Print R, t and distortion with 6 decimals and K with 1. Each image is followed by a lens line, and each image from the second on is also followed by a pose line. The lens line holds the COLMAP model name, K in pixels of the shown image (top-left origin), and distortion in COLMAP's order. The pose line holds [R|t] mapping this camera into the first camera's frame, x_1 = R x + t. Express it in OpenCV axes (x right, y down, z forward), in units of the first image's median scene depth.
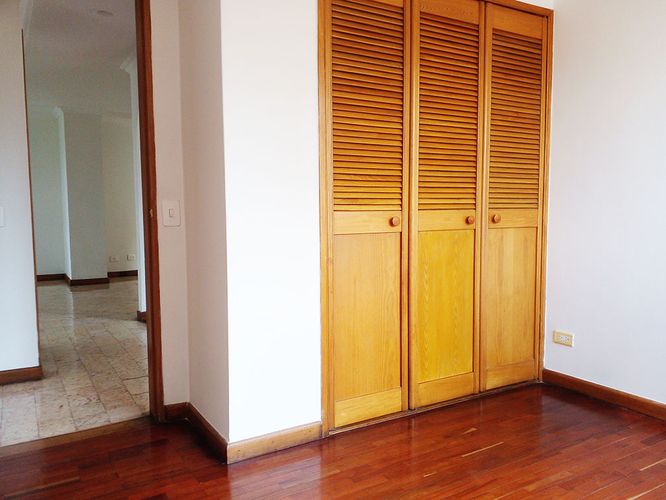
lens RADIAL K [[540.4, 0, 329.9], [0, 540.4, 245.3], [0, 0, 1]] dist [0.057182, -0.063257]
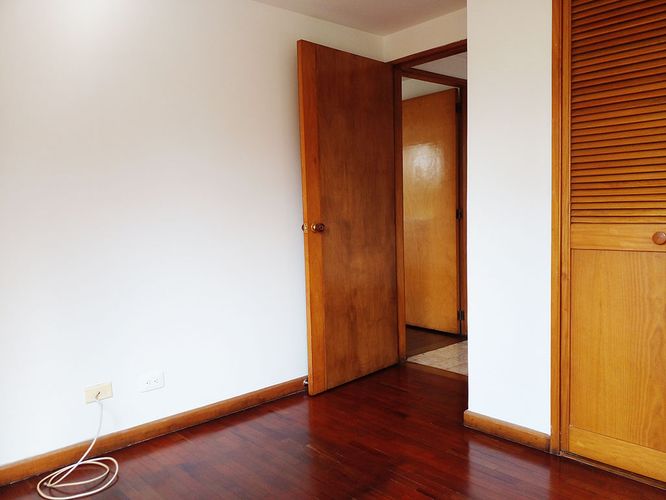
lens RADIAL K [[540.4, 0, 338.5], [0, 540.4, 249.2], [0, 0, 1]] dist [0.057182, -0.063257]
pose [[0.189253, 0.072392, -0.979256, 0.854194], [-0.053522, 0.996557, 0.063327, -0.057532], [0.980469, 0.040427, 0.192476, 0.413686]]
